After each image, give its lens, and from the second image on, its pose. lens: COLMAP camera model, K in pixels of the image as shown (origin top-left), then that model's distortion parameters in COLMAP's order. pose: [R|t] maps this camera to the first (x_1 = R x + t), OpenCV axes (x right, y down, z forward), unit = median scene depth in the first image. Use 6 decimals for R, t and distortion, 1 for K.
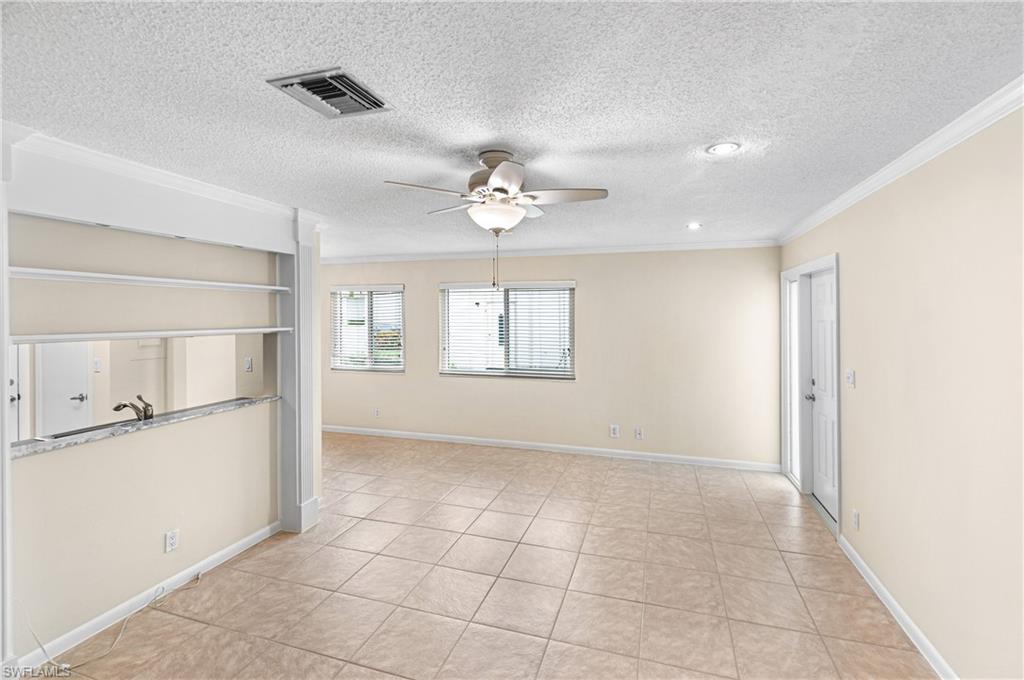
lens RADIAL K [[453.0, 0, 514.2], [0, 453.0, 316.3], [0, 0, 1]] dist [0.002395, -0.004249]
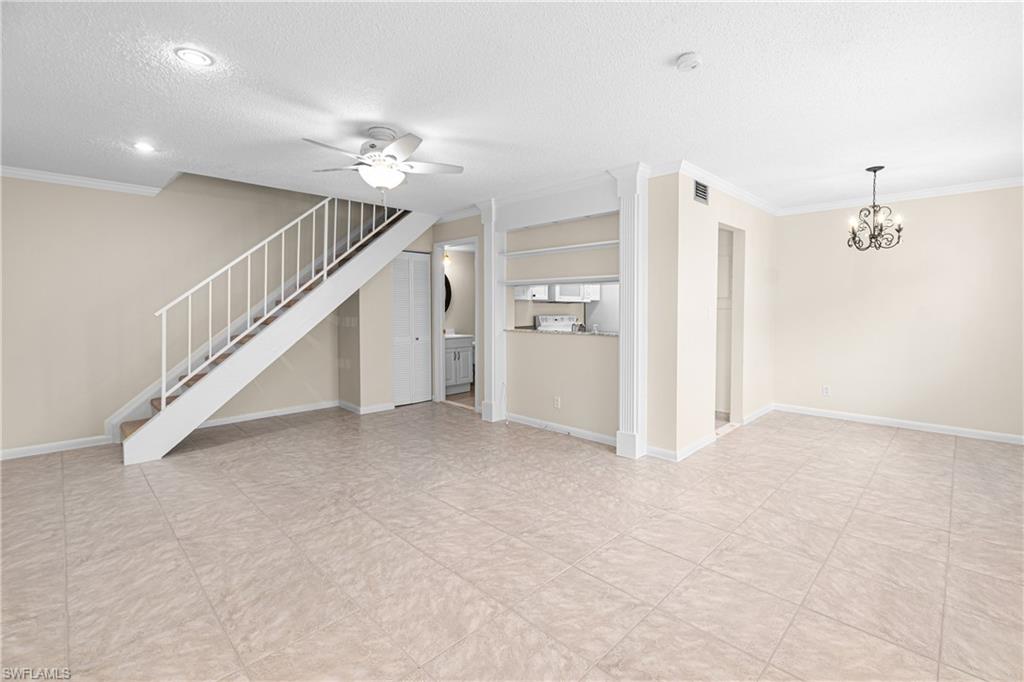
lens RADIAL K [[453.0, 0, 519.5], [0, 453.0, 318.8], [0, 0, 1]] dist [0.002395, -0.004249]
pose [[-0.443776, 0.028327, -0.895690, 0.741814], [0.000561, 0.999509, 0.031333, 0.114987], [0.896138, 0.013402, -0.443574, 1.460972]]
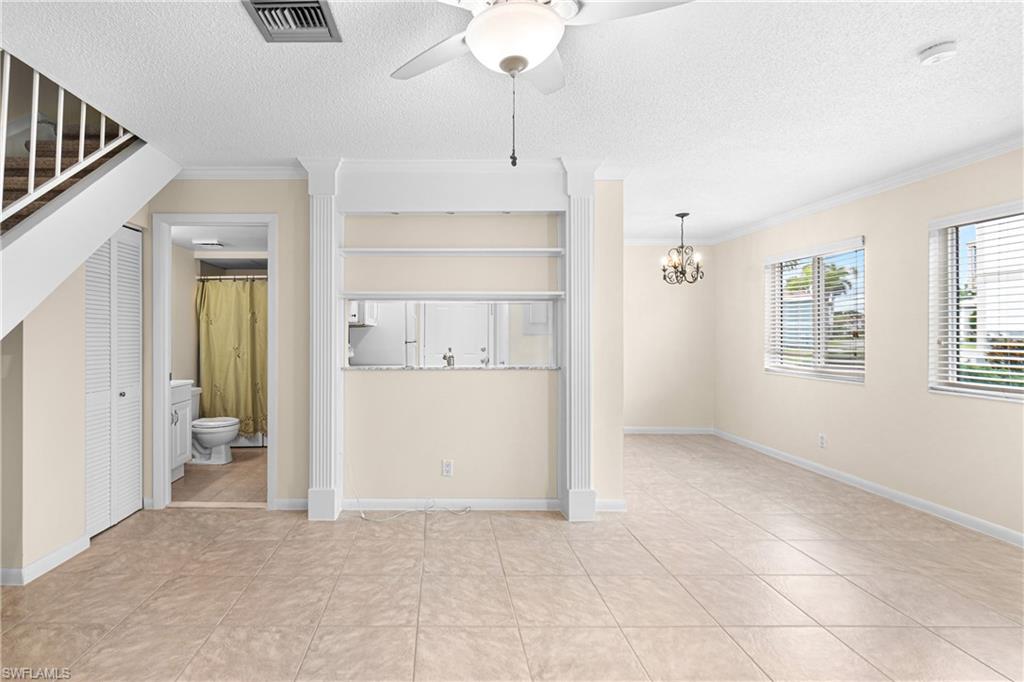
lens RADIAL K [[483.8, 0, 438.8], [0, 483.8, 327.8], [0, 0, 1]] dist [0.000555, -0.002262]
pose [[0.304155, -0.002910, -0.952618, 0.410227], [-0.005797, 0.999971, -0.004906, 0.118753], [0.952605, 0.007015, 0.304130, 0.527439]]
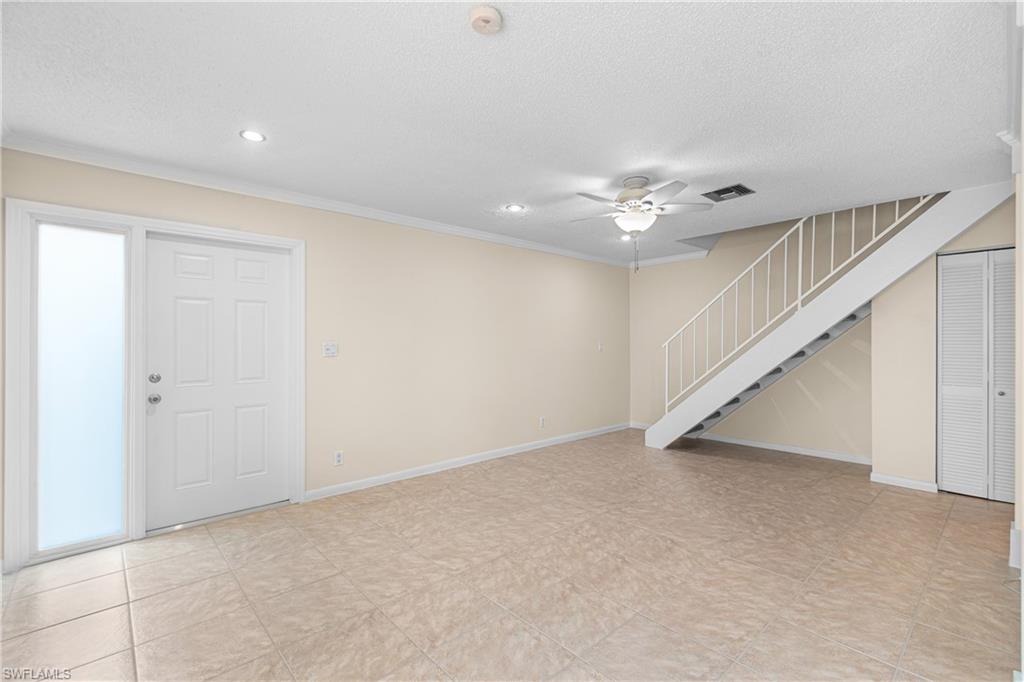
lens RADIAL K [[453.0, 0, 518.6], [0, 453.0, 340.4], [0, 0, 1]] dist [0.002395, -0.004249]
pose [[-0.870907, 0.007299, 0.491394, -0.313399], [0.007467, 0.999971, -0.001620, 0.118128], [-0.491392, 0.002258, -0.870936, 1.824520]]
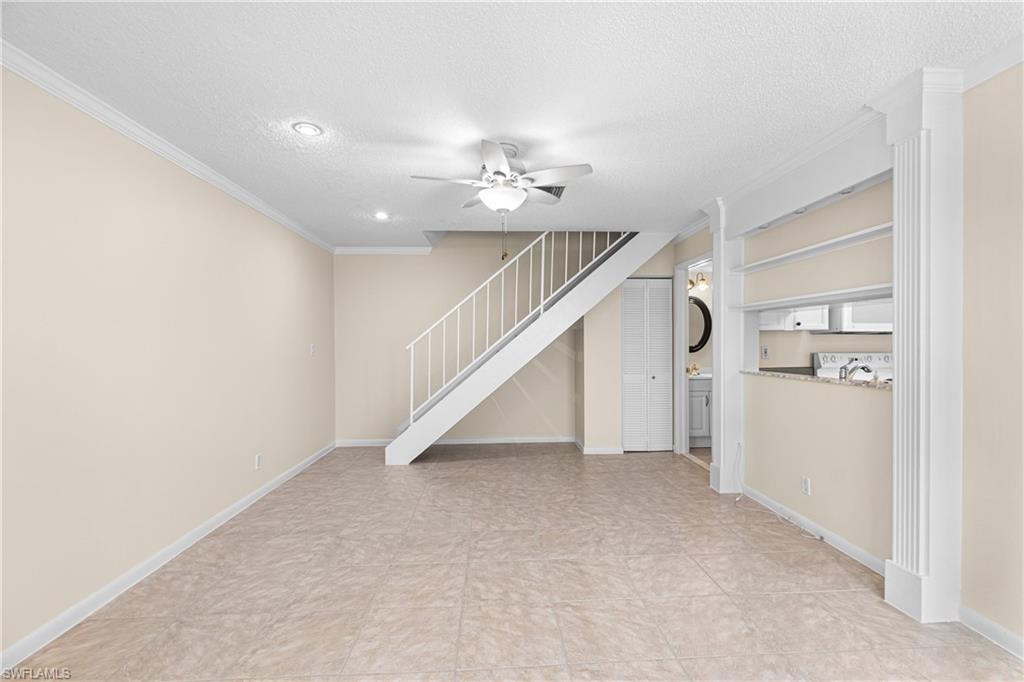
lens RADIAL K [[453.0, 0, 517.7], [0, 453.0, 348.4], [0, 0, 1]] dist [0.002395, -0.004249]
pose [[-0.930574, 0.013981, -0.365837, 0.280938], [0.007911, 0.999805, 0.018086, 0.117592], [0.366019, 0.013937, -0.930503, 1.597854]]
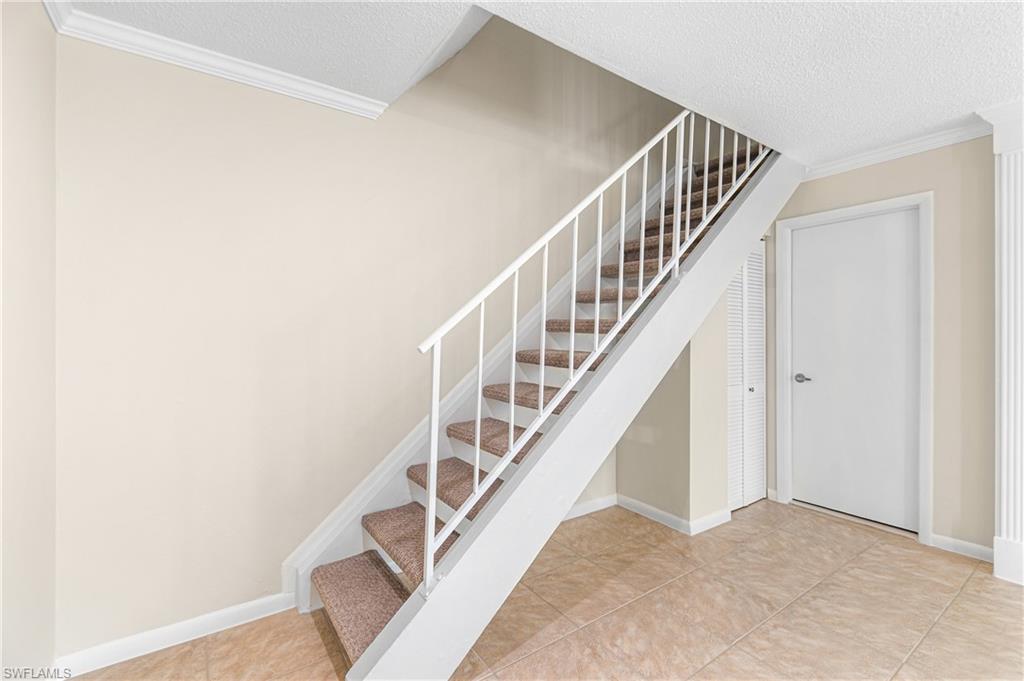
lens RADIAL K [[453.0, 0, 525.1], [0, 453.0, 336.9], [0, 0, 1]] dist [0.002395, -0.004249]
pose [[-0.596089, 0.008208, -0.802876, 0.396270], [0.001936, 0.999960, 0.008785, 0.123083], [0.802916, 0.003682, -0.596081, 0.396075]]
